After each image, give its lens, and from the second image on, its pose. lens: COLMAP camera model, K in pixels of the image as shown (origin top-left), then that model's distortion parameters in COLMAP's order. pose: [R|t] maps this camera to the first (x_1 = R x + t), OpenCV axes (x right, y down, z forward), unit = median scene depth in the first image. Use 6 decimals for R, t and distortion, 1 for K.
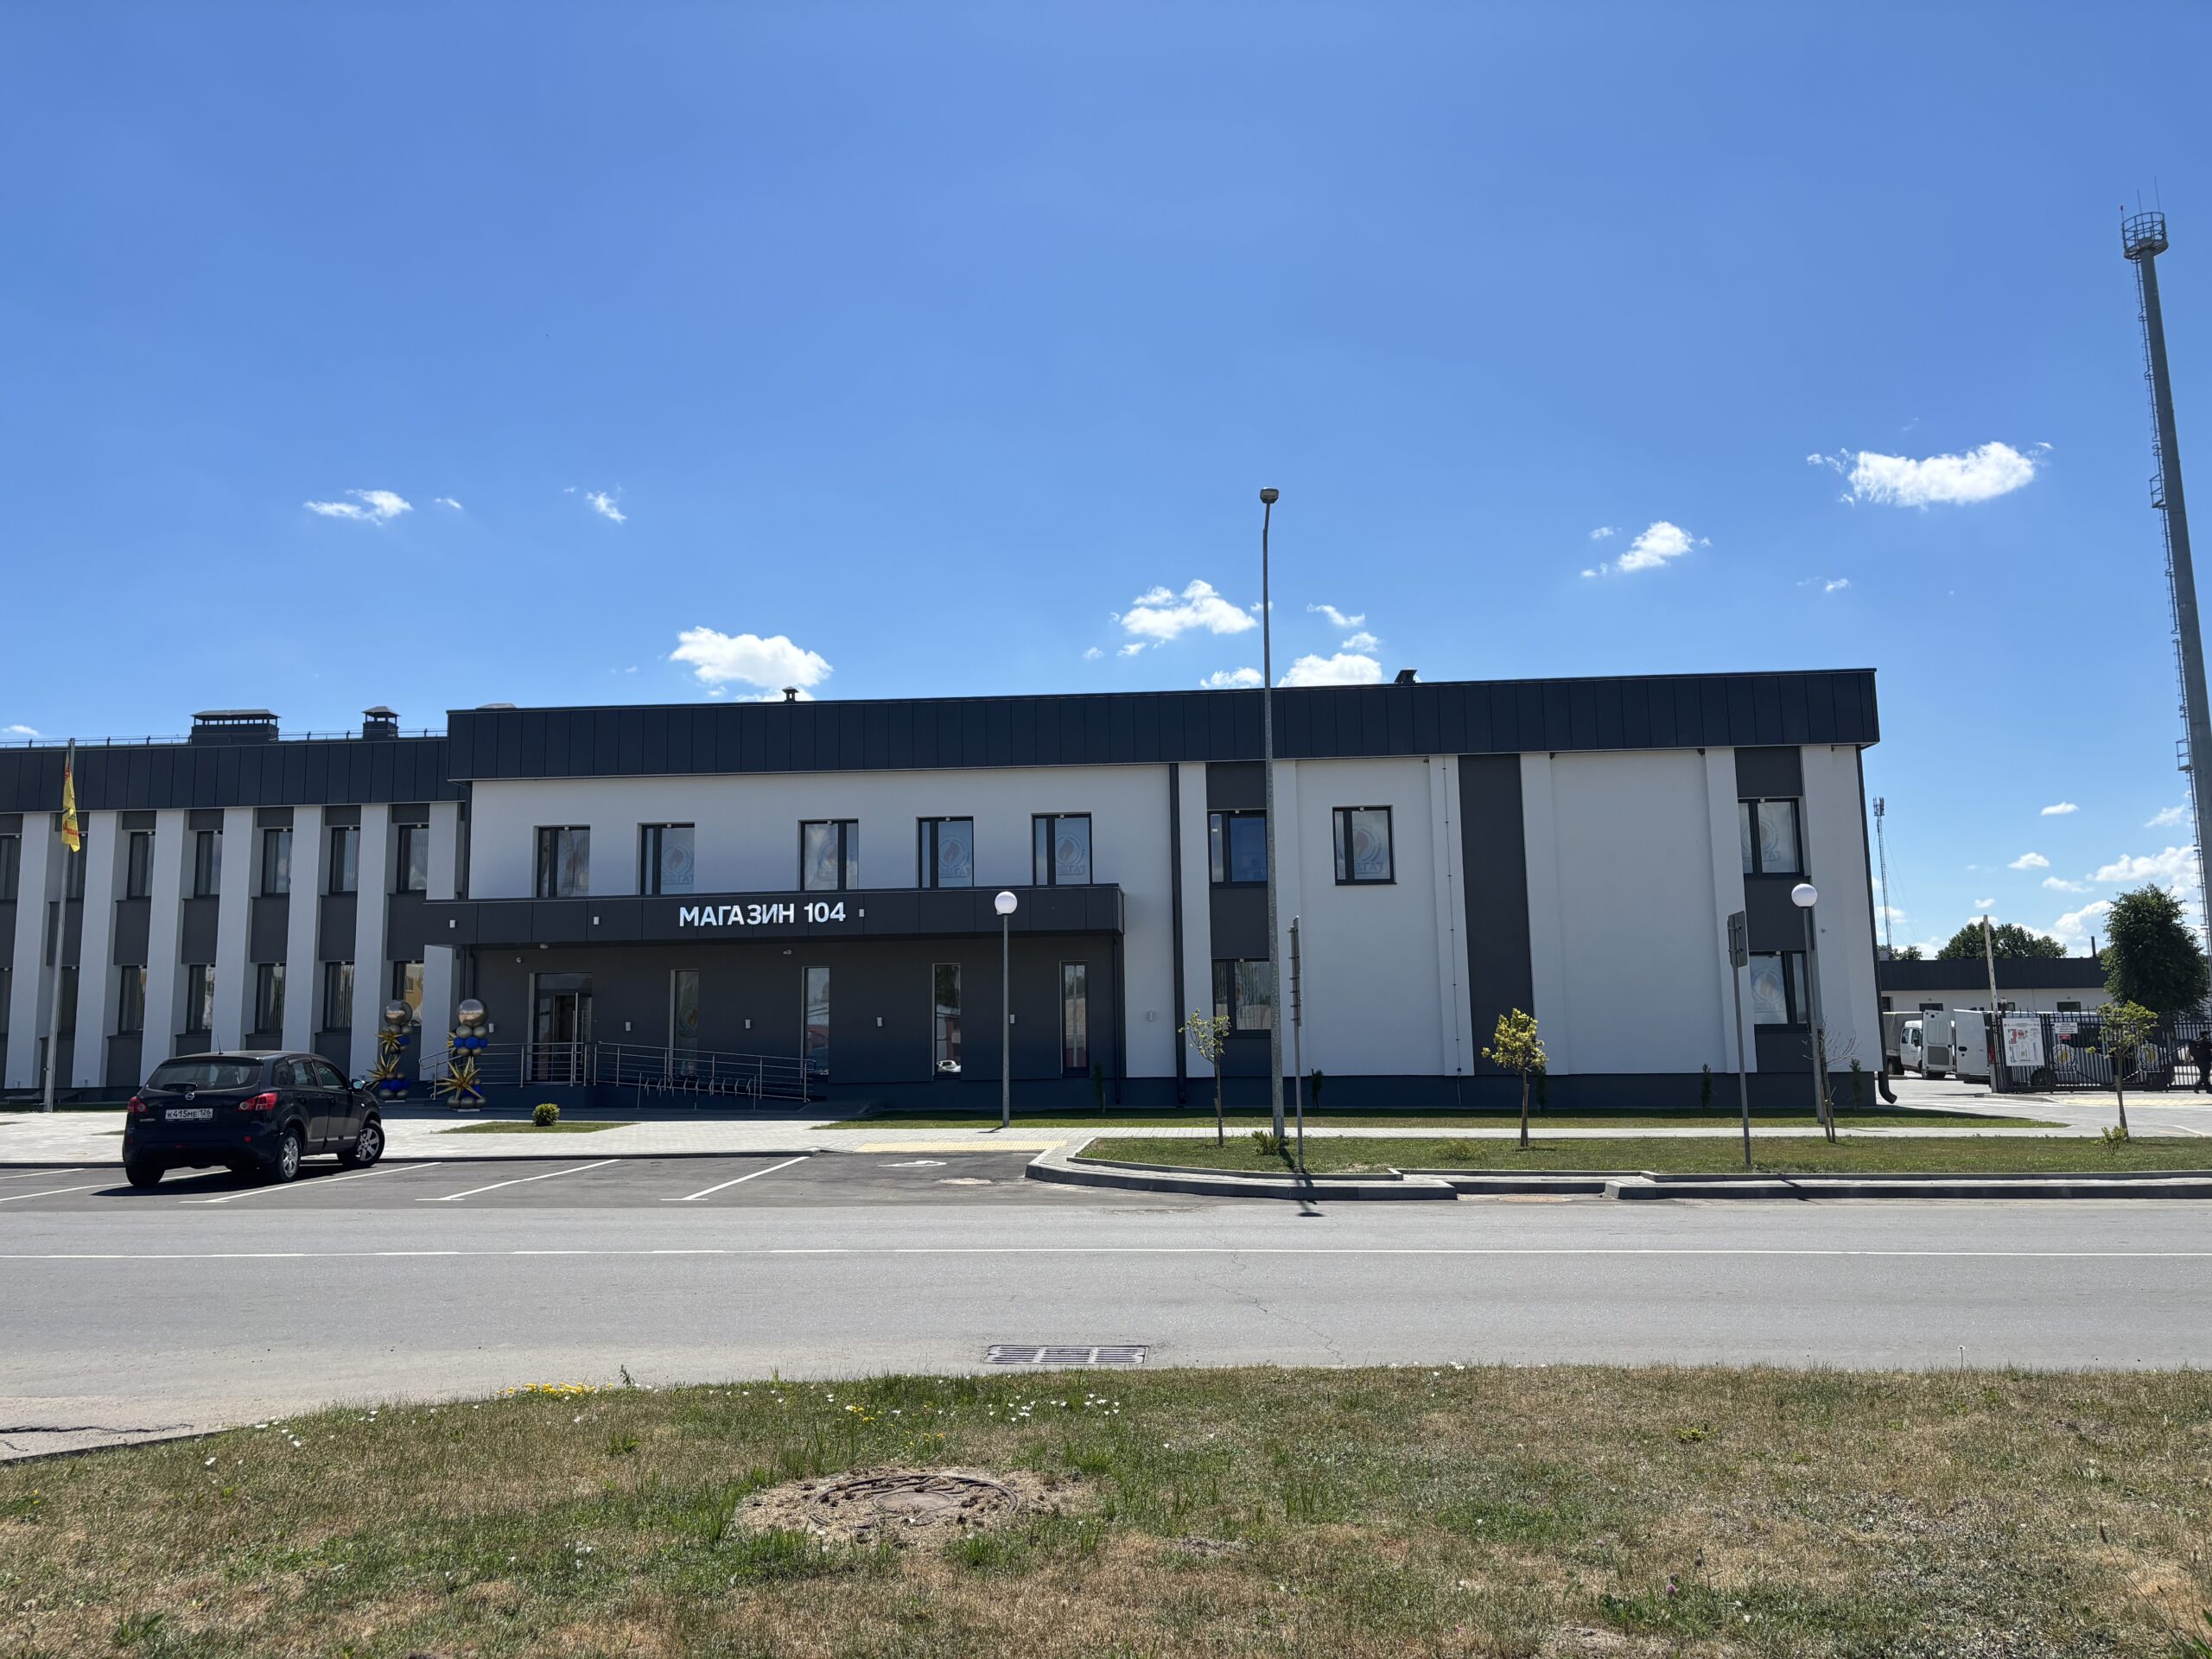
lens RADIAL K [[1645.7, 0, 1104.1], [0, 1645.7, 820.5], [0, 0, 1]] dist [0.045543, -0.003516]
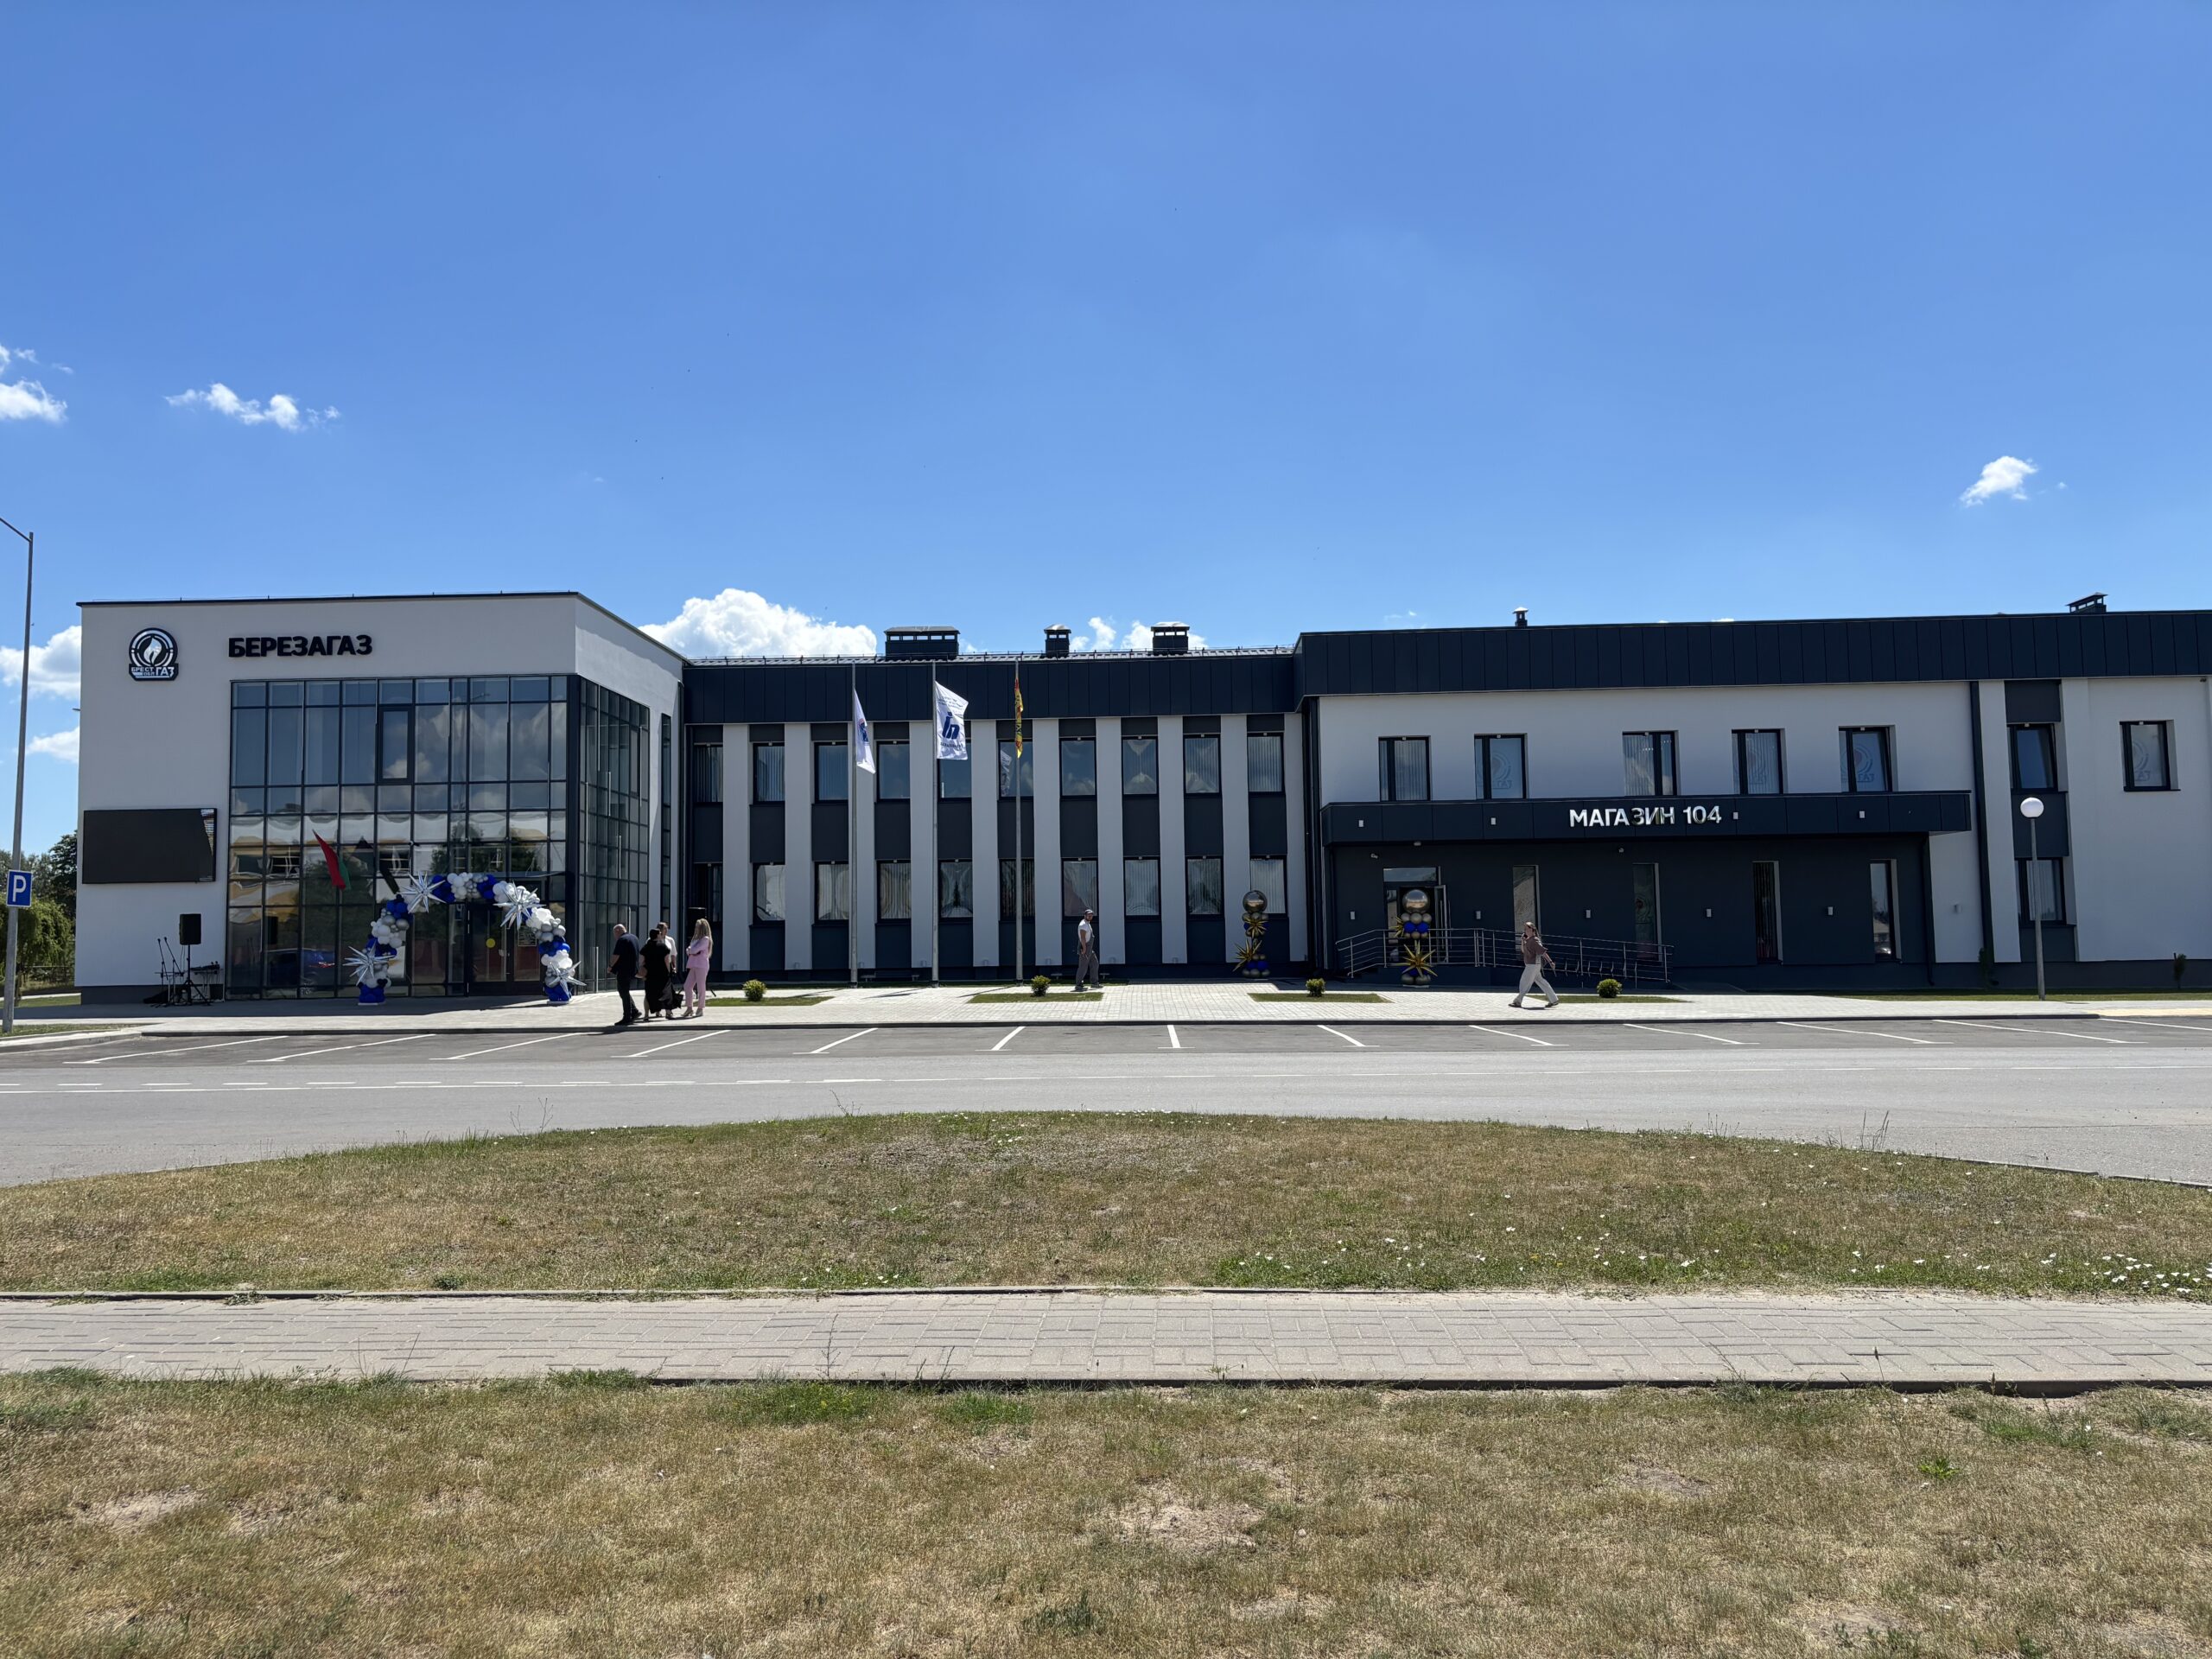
lens RADIAL K [[1645.7, 0, 1104.1], [0, 1645.7, 820.5], [0, 0, 1]] dist [0.045543, -0.003516]
pose [[0.999801, 0.003363, 0.019655, -0.570964], [-0.004490, 0.998332, 0.057564, -0.003154], [-0.019428, -0.057640, 0.998148, -0.110620]]
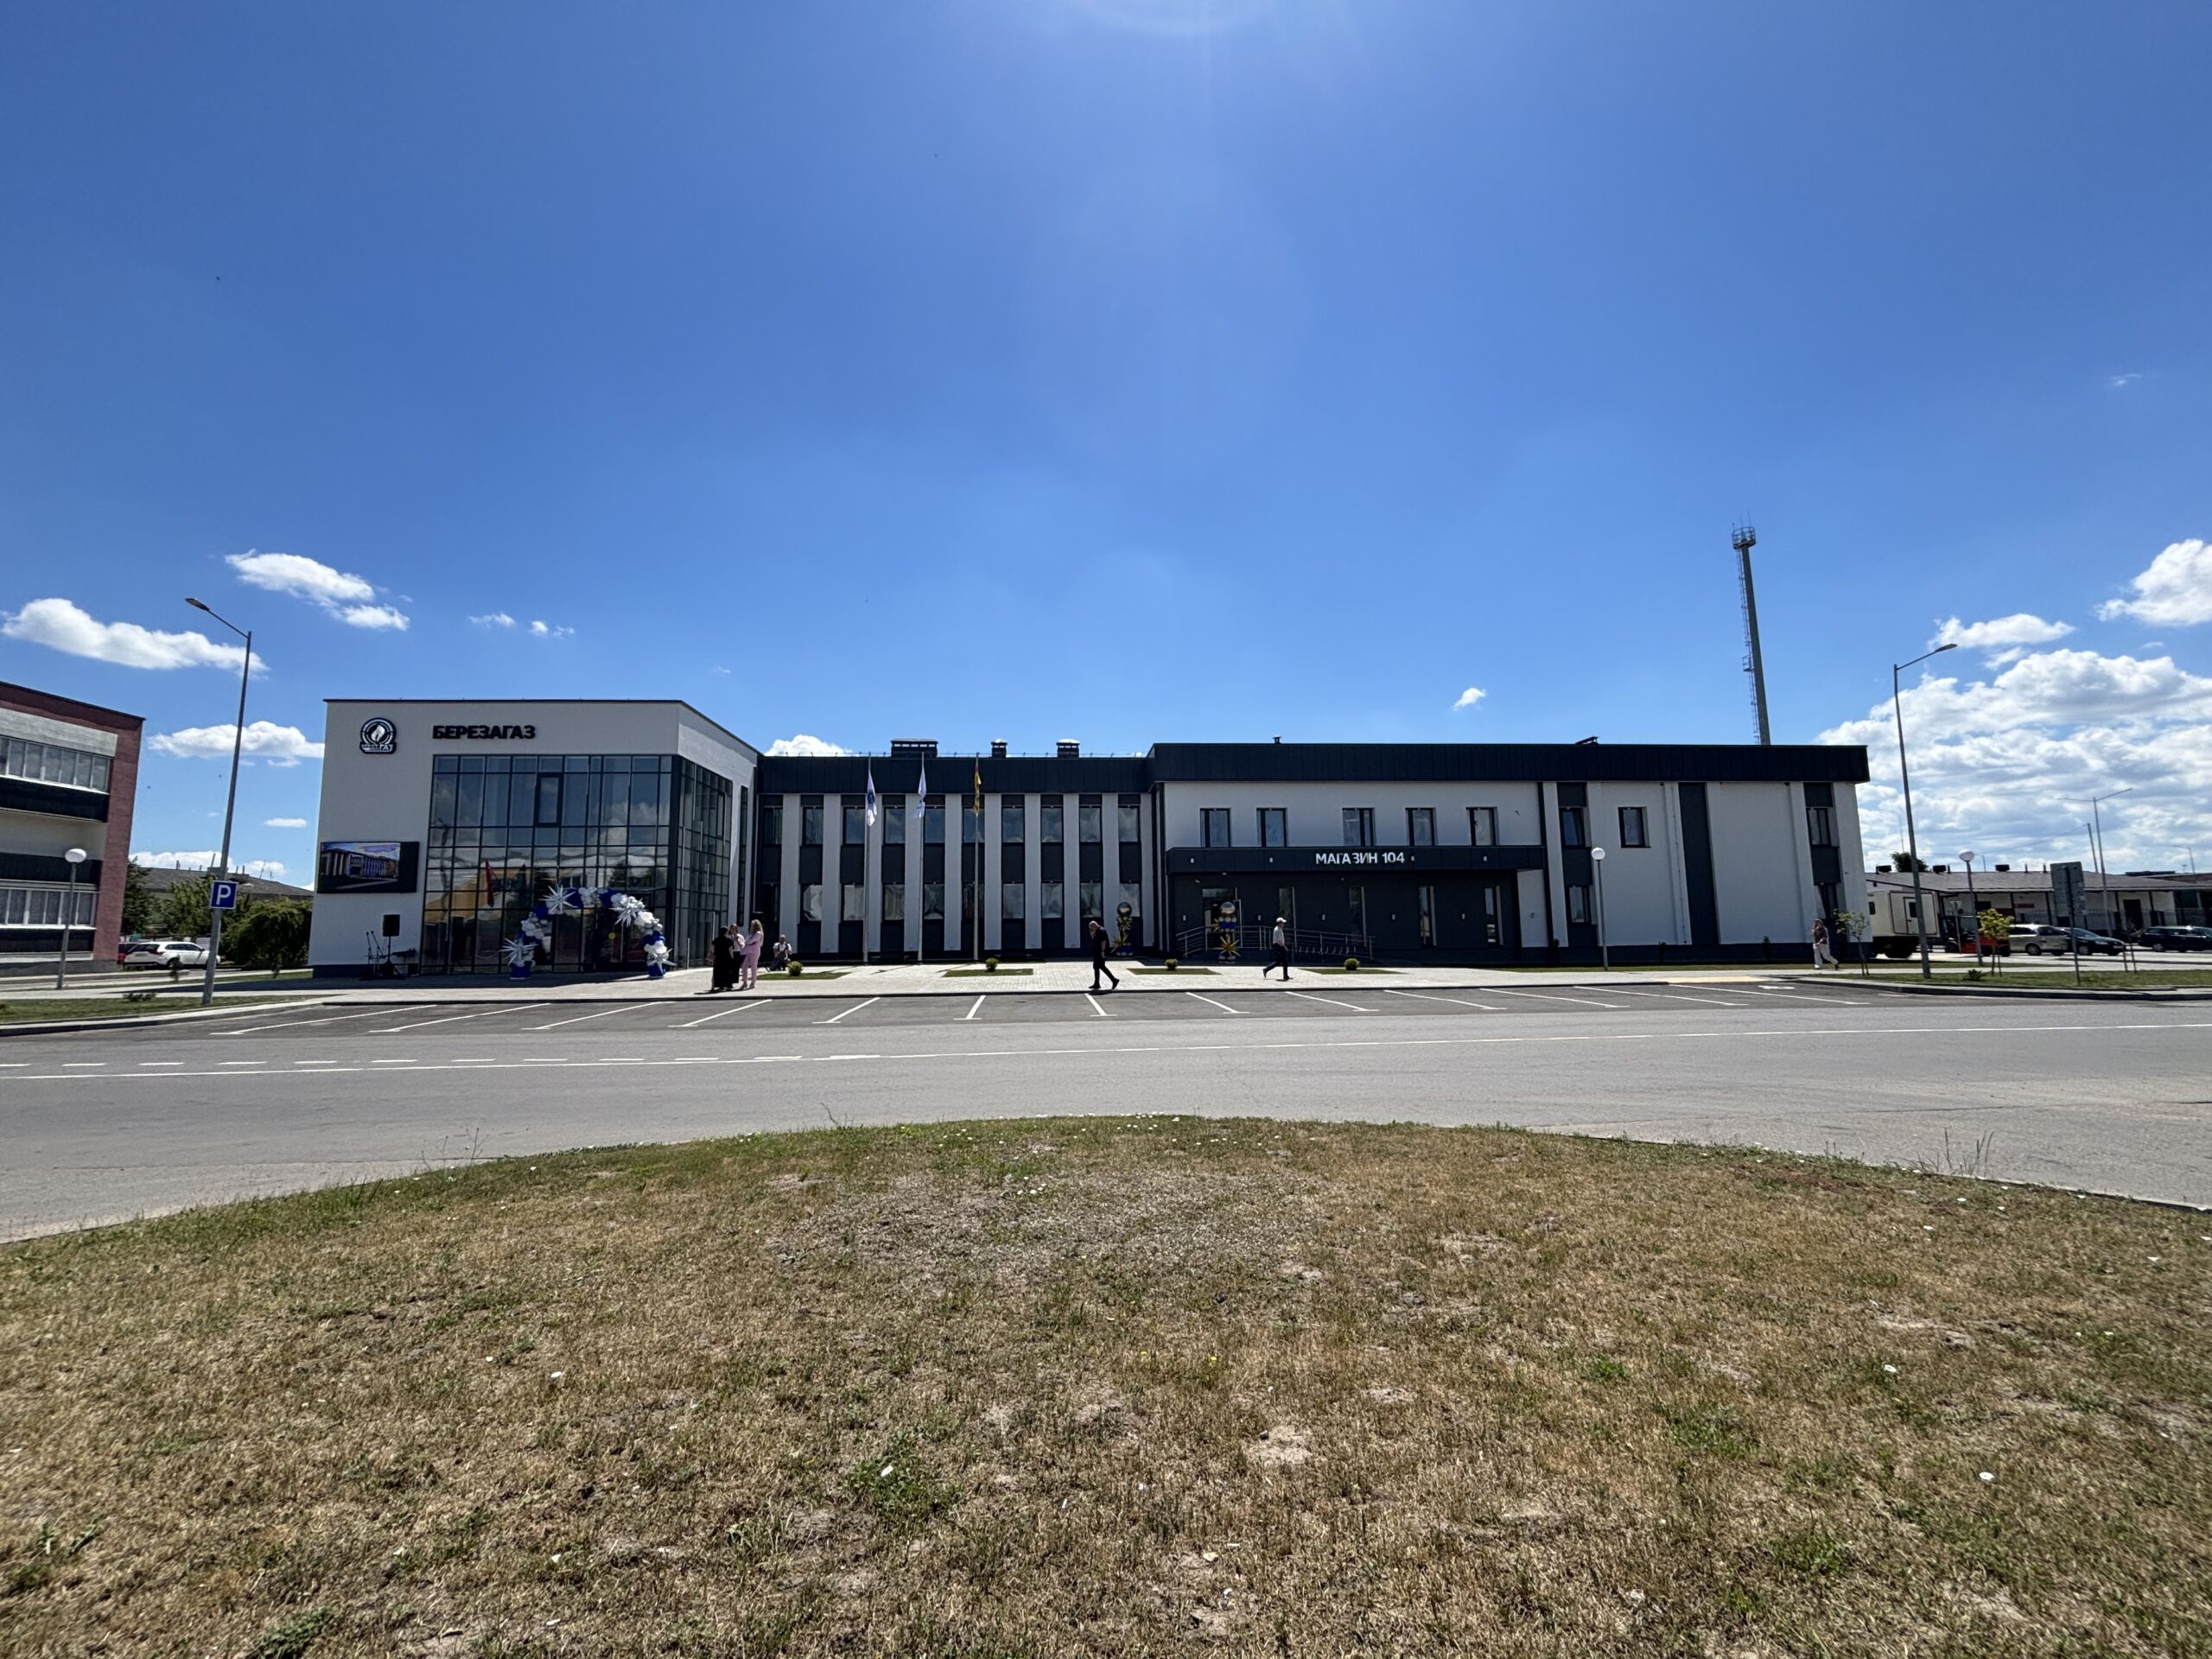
lens RADIAL K [[896.8, 0, 1124.1], [0, 896.8, 830.2], [0, 0, 1]] dist [-0.000803, -0.000316]
pose [[0.989627, 0.018099, 0.142513, -0.587158], [-0.020477, 0.999674, 0.015237, 0.014707], [-0.142191, -0.017997, 0.989676, 0.039102]]
